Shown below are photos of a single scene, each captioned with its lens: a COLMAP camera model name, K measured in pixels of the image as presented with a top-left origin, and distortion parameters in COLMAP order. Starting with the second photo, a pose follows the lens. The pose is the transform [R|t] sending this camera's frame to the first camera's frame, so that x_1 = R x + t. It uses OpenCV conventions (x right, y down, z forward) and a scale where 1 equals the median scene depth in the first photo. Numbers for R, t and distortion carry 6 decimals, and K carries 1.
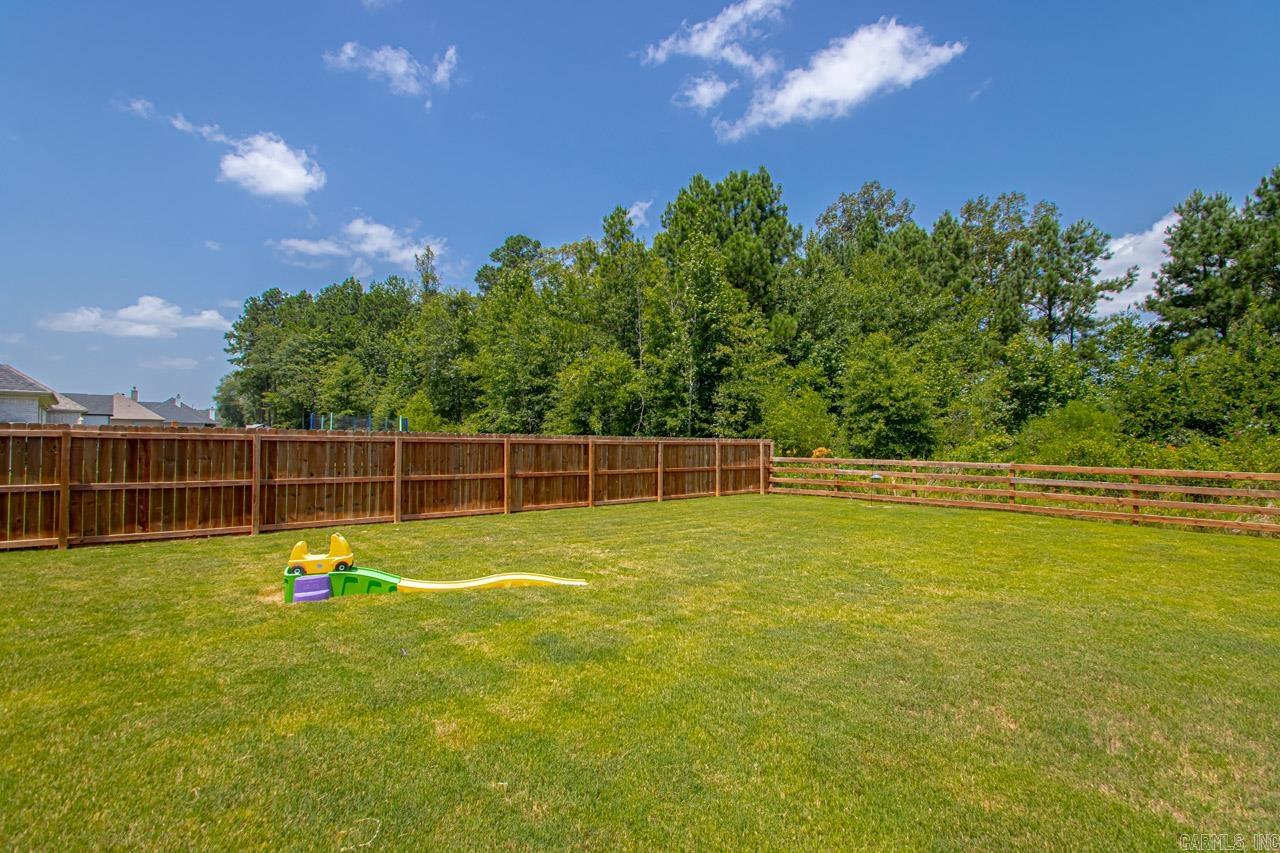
lens RADIAL K [[594.2, 0, 652.2], [0, 594.2, 421.7], [0, 0, 1]] dist [0.017108, -0.017675]
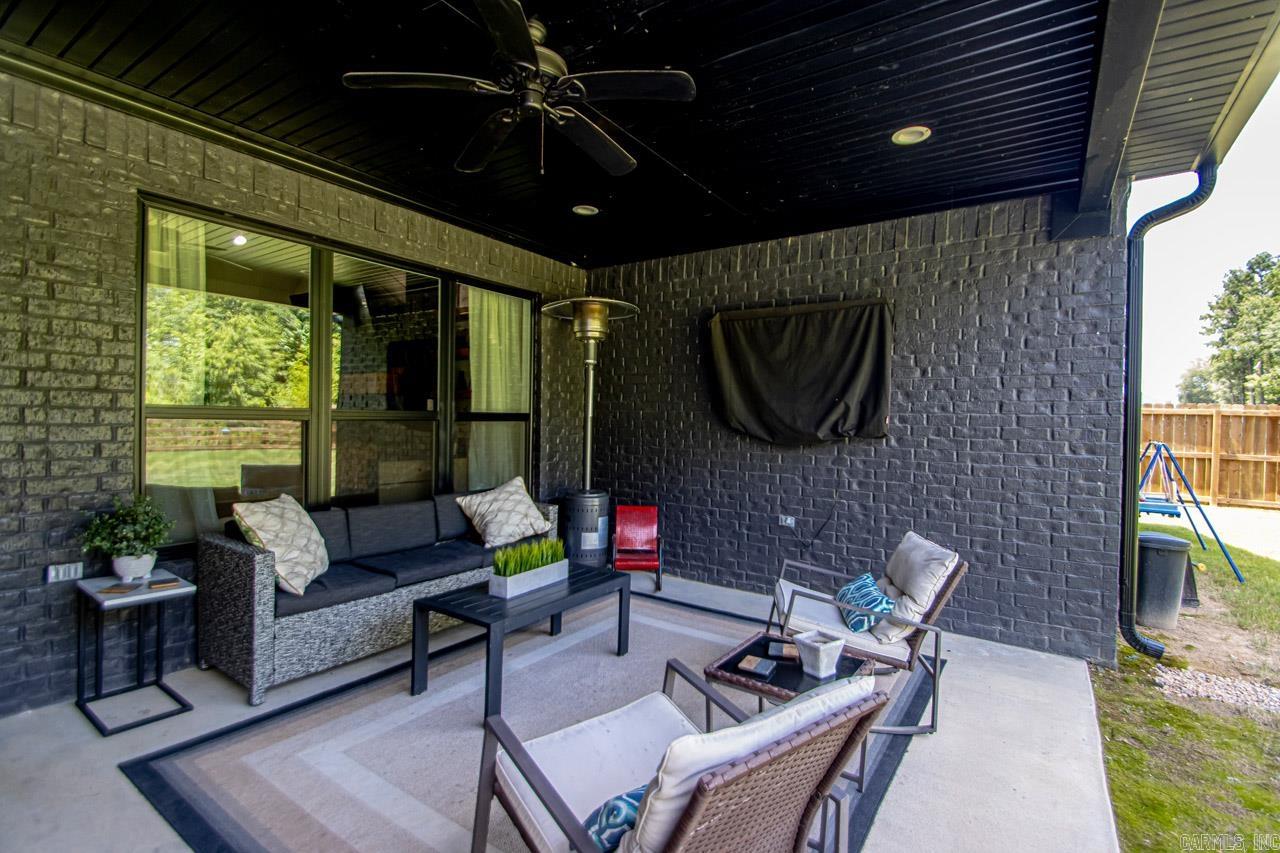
lens RADIAL K [[594.2, 0, 652.2], [0, 594.2, 421.7], [0, 0, 1]] dist [0.017108, -0.017675]
pose [[0.223545, 0.004351, -0.974684, -0.026837], [0.011315, 0.999911, 0.007059, 0.008888], [0.974628, -0.012606, 0.223476, -0.198980]]
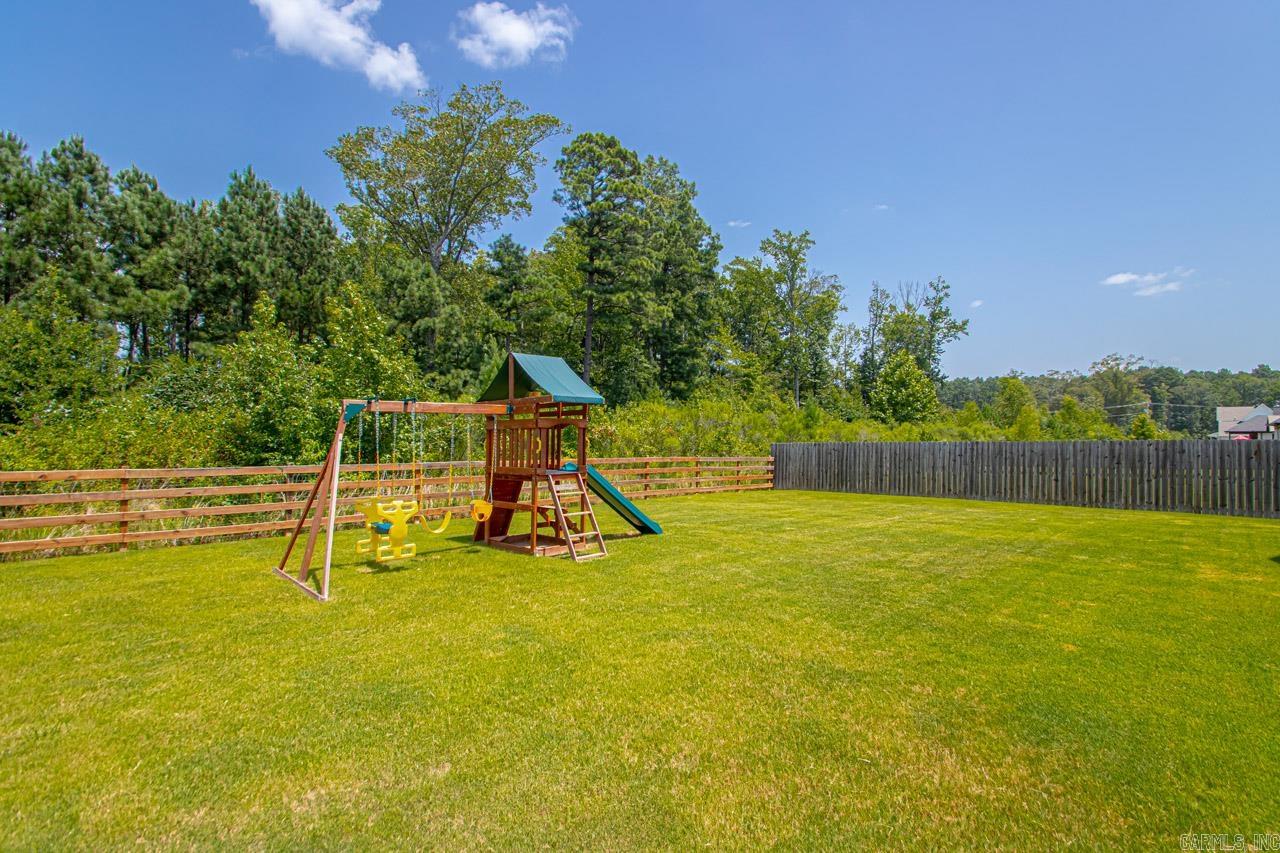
lens RADIAL K [[594.2, 0, 652.2], [0, 594.2, 421.7], [0, 0, 1]] dist [0.017108, -0.017675]
pose [[-0.047399, 0.015910, 0.998749, 0.139897], [-0.033460, 0.999287, -0.017506, 0.007811], [-0.998315, -0.034248, -0.046833, 0.191099]]
